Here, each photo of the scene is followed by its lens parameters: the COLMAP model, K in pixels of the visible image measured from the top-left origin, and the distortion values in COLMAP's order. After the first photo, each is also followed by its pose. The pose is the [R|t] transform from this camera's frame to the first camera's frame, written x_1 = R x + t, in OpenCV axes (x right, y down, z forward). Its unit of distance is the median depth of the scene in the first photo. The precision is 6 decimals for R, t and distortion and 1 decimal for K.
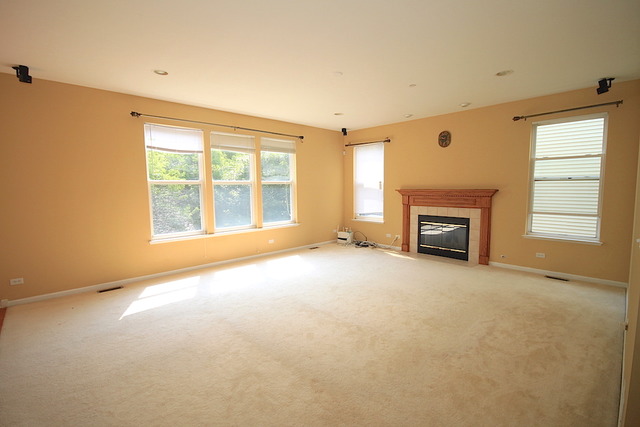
lens RADIAL K [[298.9, 0, 317.4], [0, 298.9, 212.5], [0, 0, 1]] dist [-0.000322, 0.000453]
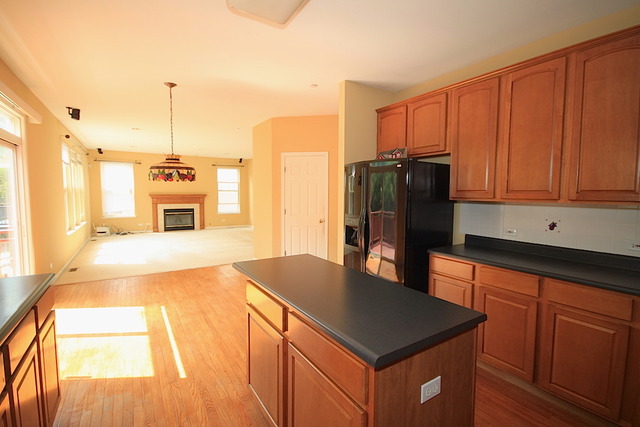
lens RADIAL K [[298.9, 0, 324.5], [0, 298.9, 212.8], [0, 0, 1]] dist [-0.000322, 0.000453]
pose [[0.184740, -0.058268, 0.981059, -1.146970], [0.075956, 0.996102, 0.044859, 0.021791], [-0.979848, 0.066230, 0.188446, -0.229025]]
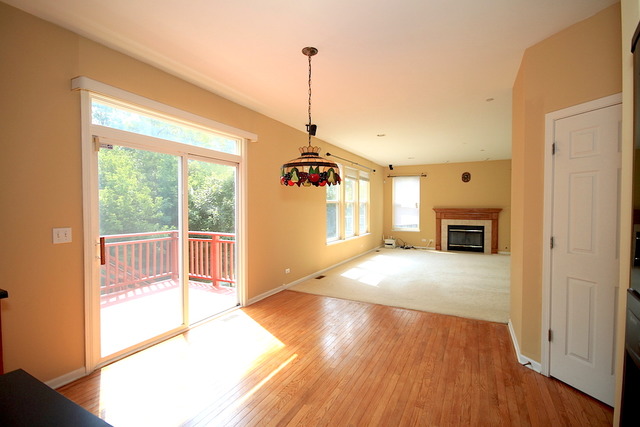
lens RADIAL K [[298.9, 0, 323.2], [0, 298.9, 212.2], [0, 0, 1]] dist [-0.000322, 0.000453]
pose [[0.945619, 0.004060, 0.325250, -0.732253], [0.018221, 0.997691, -0.065428, 0.029694], [-0.324764, 0.067797, 0.943362, -0.227585]]
